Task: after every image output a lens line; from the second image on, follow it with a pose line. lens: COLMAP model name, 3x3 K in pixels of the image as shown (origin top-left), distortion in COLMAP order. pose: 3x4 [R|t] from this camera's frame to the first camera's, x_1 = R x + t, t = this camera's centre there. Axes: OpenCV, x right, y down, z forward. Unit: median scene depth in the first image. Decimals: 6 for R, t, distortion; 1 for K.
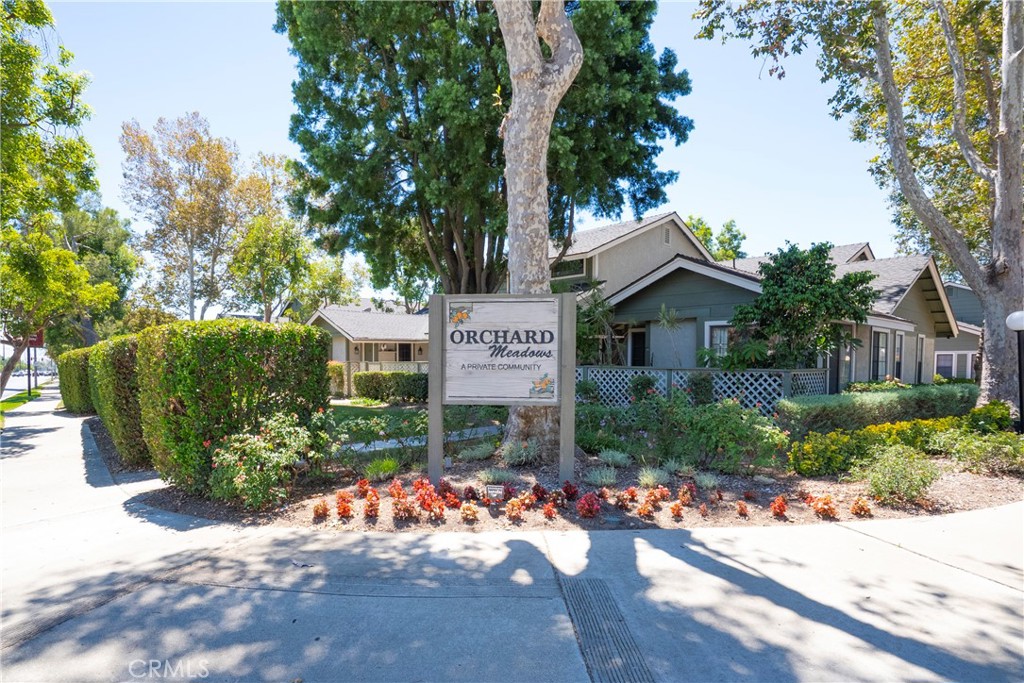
lens RADIAL K [[555.9, 0, 476.2], [0, 555.9, 373.5], [0, 0, 1]] dist [0.004218, 0.010953]
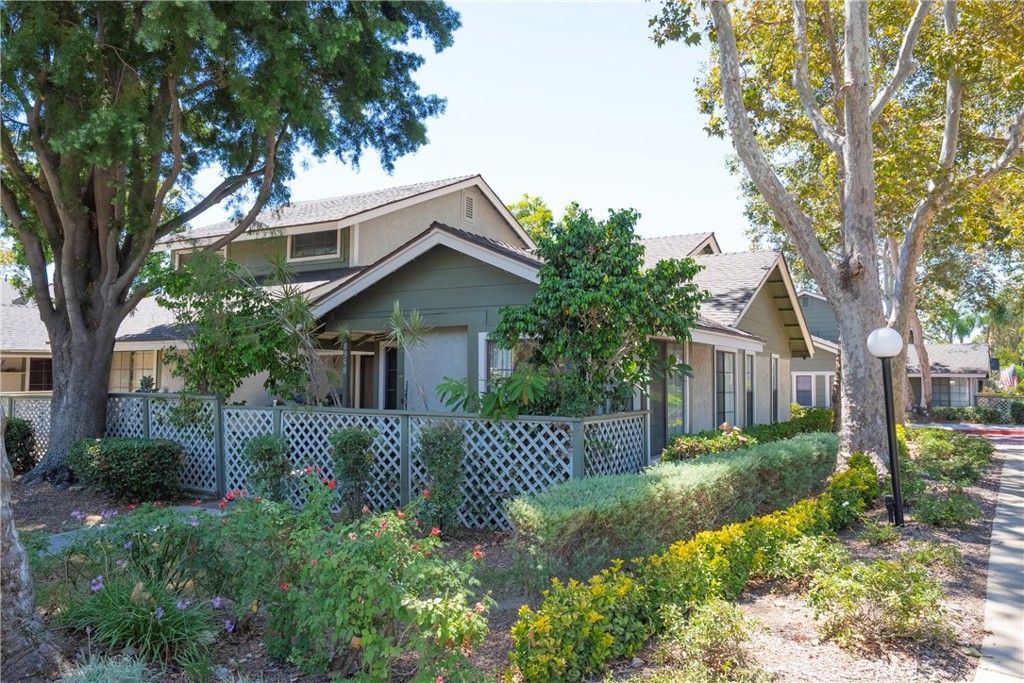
lens RADIAL K [[774.4, 0, 509.5], [0, 774.4, 338.9], [0, 0, 1]] dist [0.067289, 0.006560]
pose [[0.944336, 0.014106, 0.328680, 0.176880], [0.011683, 0.997012, -0.076355, -0.022694], [-0.328775, 0.075945, 0.941350, 0.197157]]
